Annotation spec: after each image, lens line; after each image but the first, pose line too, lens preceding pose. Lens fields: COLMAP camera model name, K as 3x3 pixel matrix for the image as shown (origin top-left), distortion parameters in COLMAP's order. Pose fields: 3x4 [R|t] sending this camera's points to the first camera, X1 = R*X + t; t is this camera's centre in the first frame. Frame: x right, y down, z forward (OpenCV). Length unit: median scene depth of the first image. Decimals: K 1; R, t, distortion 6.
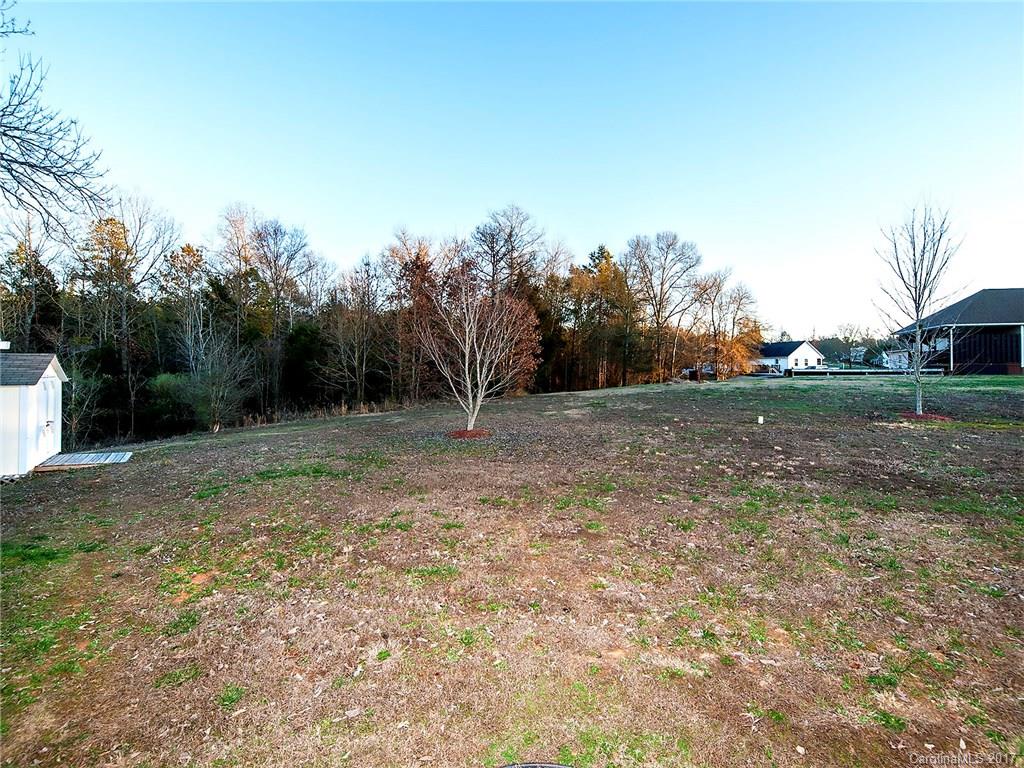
lens RADIAL K [[488.4, 0, 511.9], [0, 488.4, 374.6], [0, 0, 1]] dist [-0.006542, -0.001804]
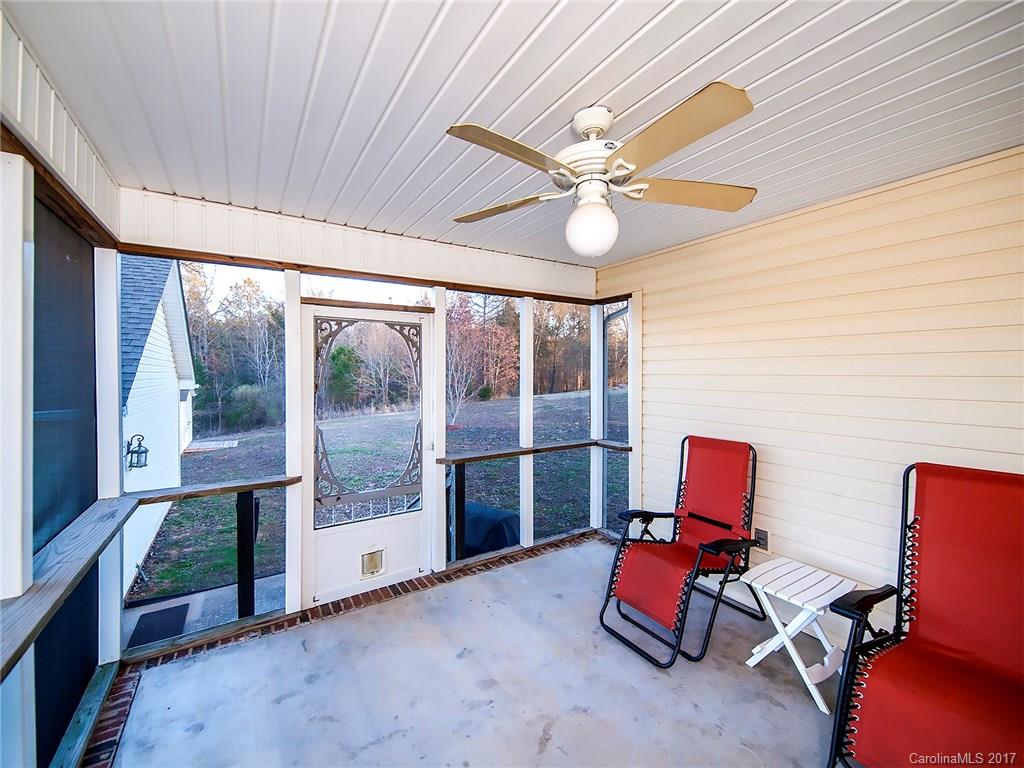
lens RADIAL K [[427.1, 0, 511.6], [0, 427.1, 373.4], [0, 0, 1]] dist [0.002976, -0.004590]
pose [[0.999766, -0.008419, -0.019942, 0.065237], [0.008370, 0.999962, -0.002550, -0.023011], [0.019963, 0.002383, 0.999798, -0.179943]]
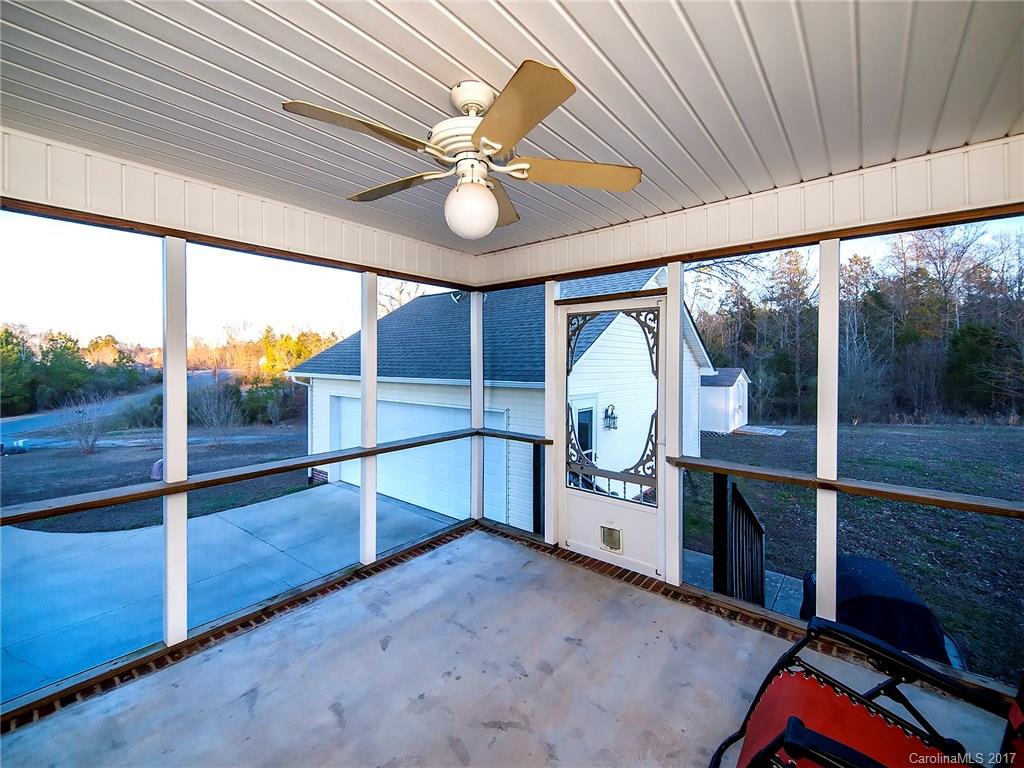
lens RADIAL K [[427.1, 0, 492.3], [0, 427.1, 363.5], [0, 0, 1]] dist [0.002976, -0.004590]
pose [[0.257110, -0.000085, -0.966382, 0.143098], [-0.005384, 0.999984, -0.001521, -0.022377], [0.966367, 0.005595, 0.257105, -0.124324]]
